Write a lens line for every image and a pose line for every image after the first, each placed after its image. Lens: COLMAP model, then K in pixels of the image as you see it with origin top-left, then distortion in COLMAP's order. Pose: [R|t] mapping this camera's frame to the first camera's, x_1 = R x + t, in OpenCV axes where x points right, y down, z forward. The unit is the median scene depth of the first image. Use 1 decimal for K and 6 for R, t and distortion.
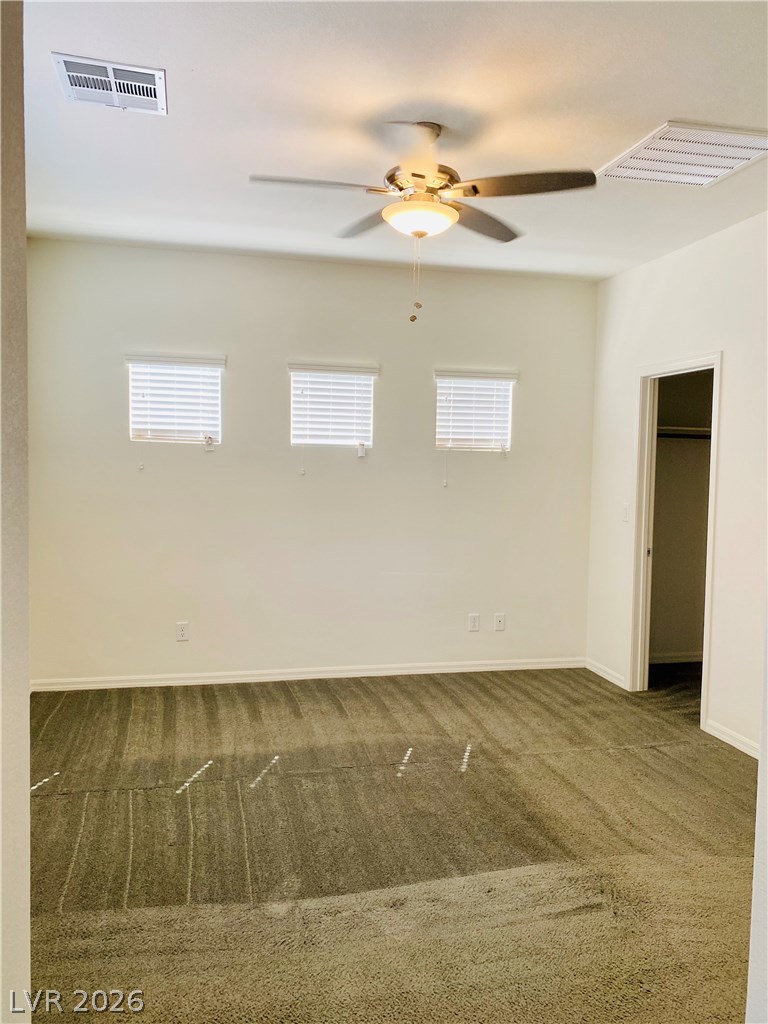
lens RADIAL K [[791.4, 0, 384.0], [0, 791.4, 512.0], [0, 0, 1]] dist [0.050217, 0.002455]
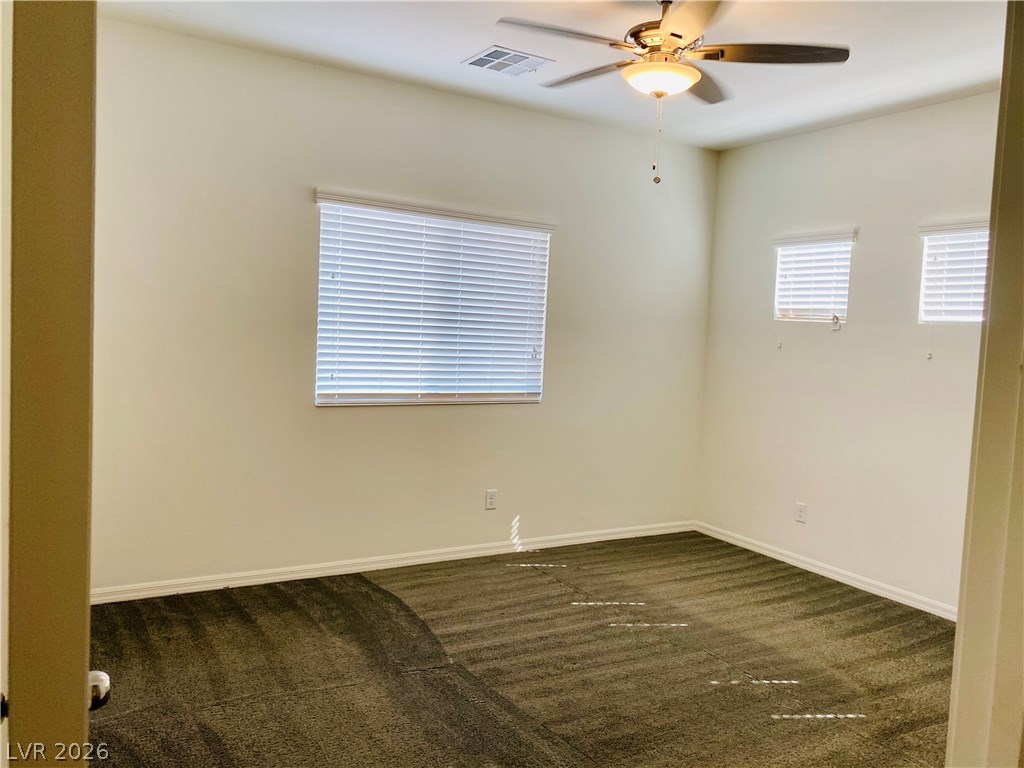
lens RADIAL K [[791.4, 0, 512.0], [0, 791.4, 384.0], [0, 0, 1]] dist [0.050217, 0.002455]
pose [[0.311583, 0.063883, -0.948069, 0.580199], [-0.101900, 0.994230, 0.033504, -0.004799], [0.944739, 0.086169, 0.316295, 0.340246]]
